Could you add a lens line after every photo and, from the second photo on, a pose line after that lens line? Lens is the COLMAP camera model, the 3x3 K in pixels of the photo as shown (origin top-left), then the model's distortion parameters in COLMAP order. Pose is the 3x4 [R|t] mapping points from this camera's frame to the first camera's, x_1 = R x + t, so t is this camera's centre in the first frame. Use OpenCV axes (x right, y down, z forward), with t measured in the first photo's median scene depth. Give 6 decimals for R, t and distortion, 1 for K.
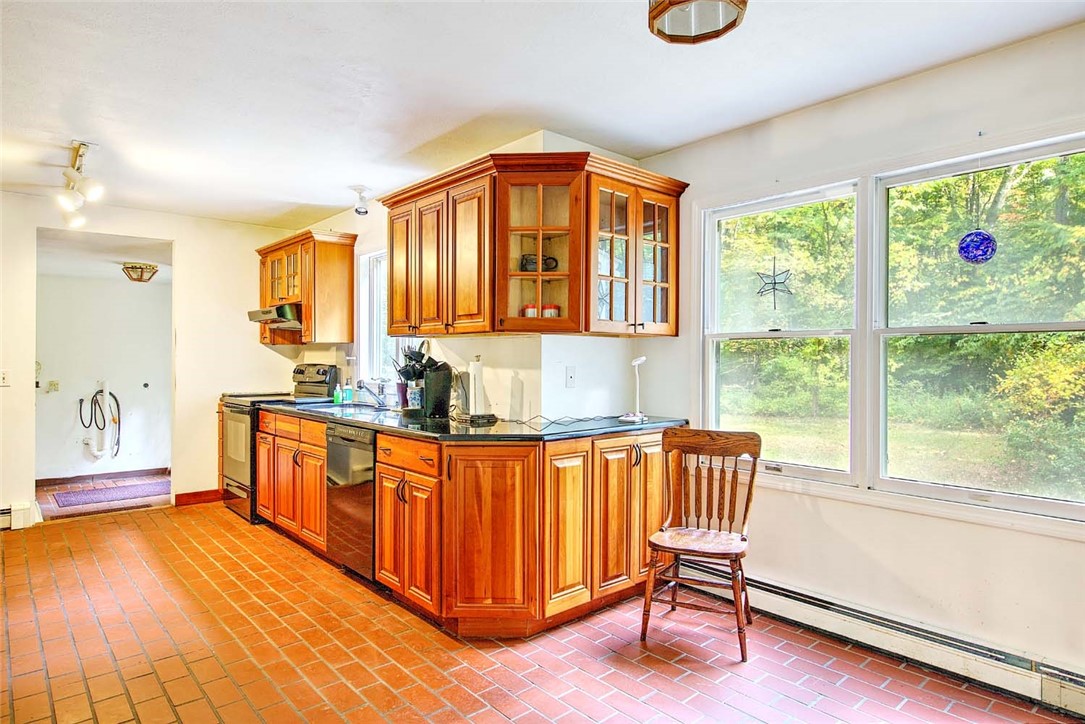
lens RADIAL K [[631.6, 0, 543.6], [0, 631.6, 359.4], [0, 0, 1]] dist [0.008146, 0.001810]
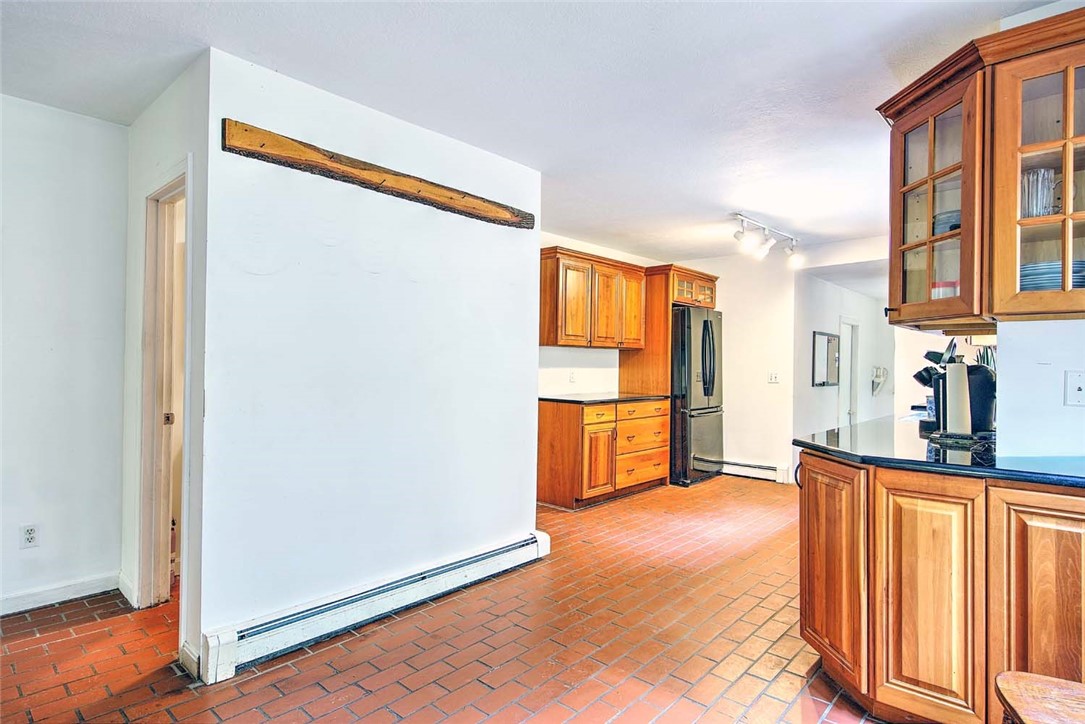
lens RADIAL K [[573.9, 0, 539.1], [0, 573.9, 360.1], [0, 0, 1]] dist [0.002053, -0.005436]
pose [[0.113690, -0.003890, -0.993509, 0.595257], [-0.012474, 0.999908, -0.005343, 0.011008], [0.993438, 0.013001, 0.113631, 0.483311]]
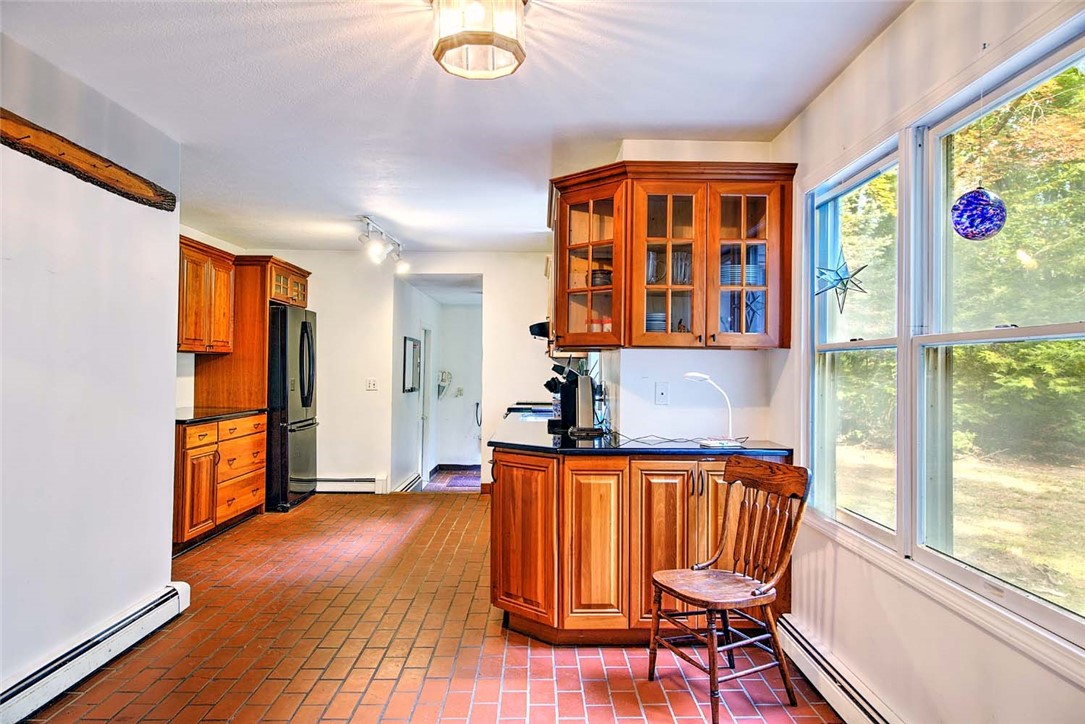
lens RADIAL K [[713.6, 0, 546.2], [0, 713.6, 358.6], [0, 0, 1]] dist [0.002110, -0.002592]
pose [[0.761797, -0.001335, -0.647814, 0.674816], [-0.009910, 0.999857, -0.013713, -0.008592], [0.647740, 0.016866, 0.761675, 0.094859]]
